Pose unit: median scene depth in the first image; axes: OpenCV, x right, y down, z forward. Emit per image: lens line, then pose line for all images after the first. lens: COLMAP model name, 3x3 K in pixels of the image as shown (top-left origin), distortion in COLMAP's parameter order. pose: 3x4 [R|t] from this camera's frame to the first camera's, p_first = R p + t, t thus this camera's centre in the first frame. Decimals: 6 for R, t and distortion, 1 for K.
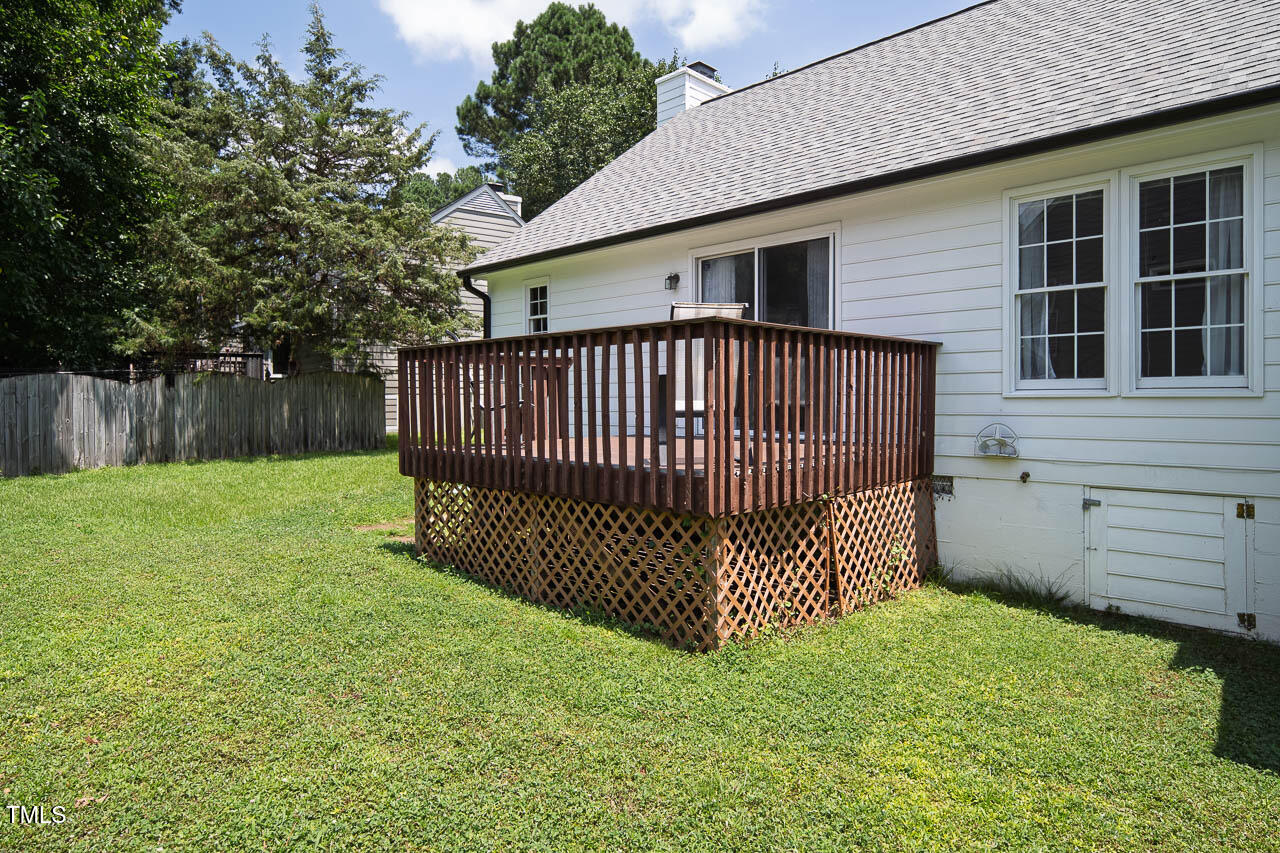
lens RADIAL K [[747.5, 0, 669.4], [0, 747.5, 401.6], [0, 0, 1]] dist [-0.000037, 0.006784]
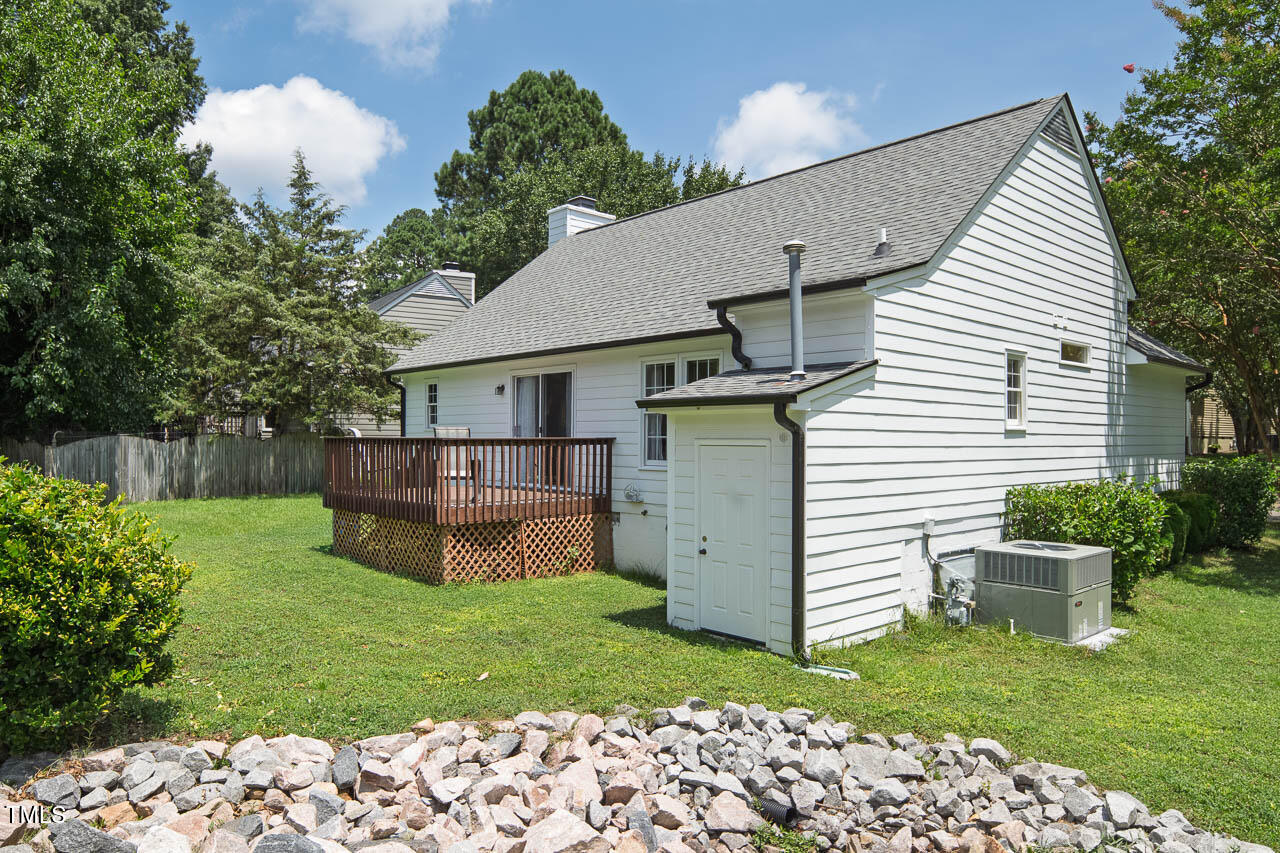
lens RADIAL K [[840.7, 0, 630.7], [0, 840.7, 433.2], [0, 0, 1]] dist [0.016282, -0.002445]
pose [[0.996371, 0.008621, -0.084681, 0.358532], [-0.009191, 0.999938, -0.006349, -0.048621], [0.084621, 0.007104, 0.996388, -0.634596]]
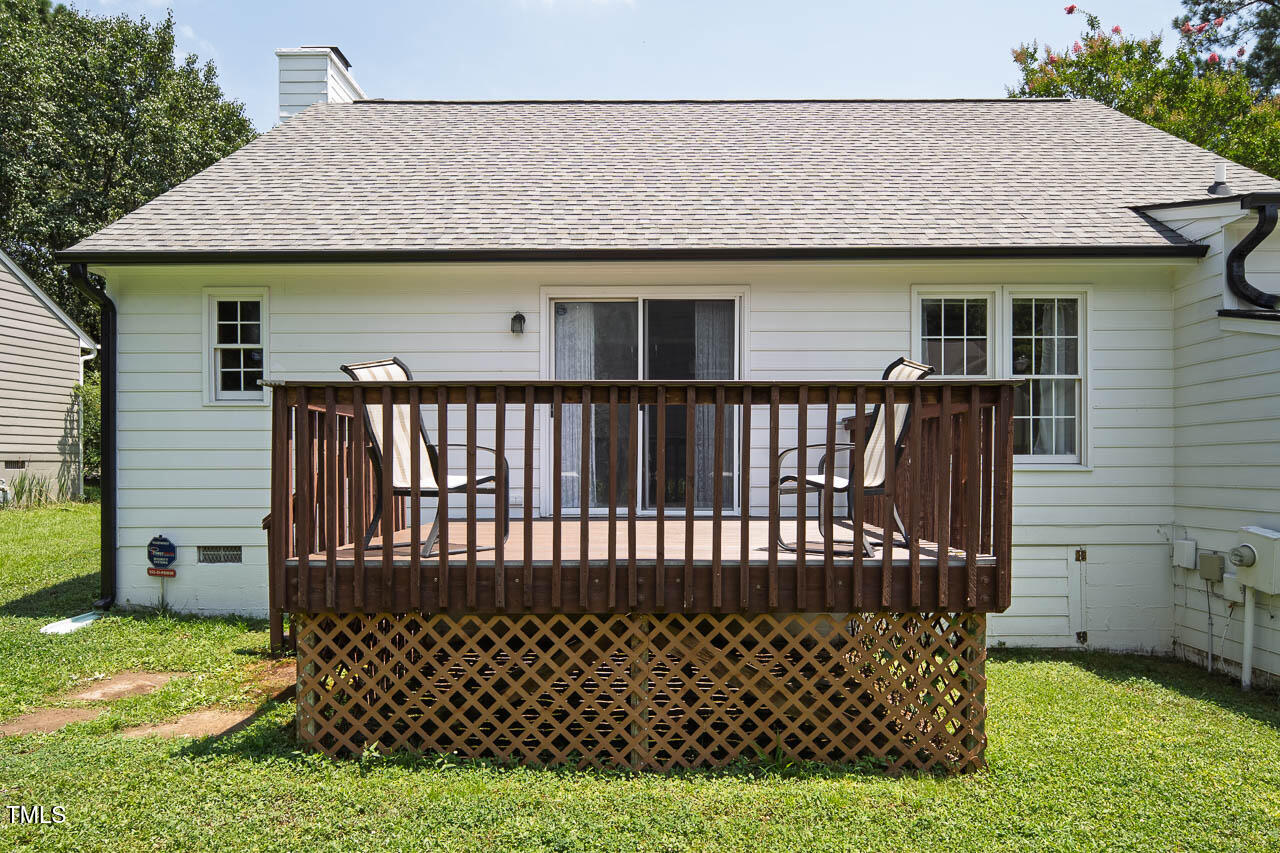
lens RADIAL K [[747.5, 0, 609.6], [0, 747.5, 458.5], [0, 0, 1]] dist [-0.000037, 0.006784]
pose [[0.732446, 0.009013, 0.680765, -0.380137], [0.001036, 0.999896, -0.014352, -0.004614], [-0.680824, 0.011217, 0.732361, 0.293474]]
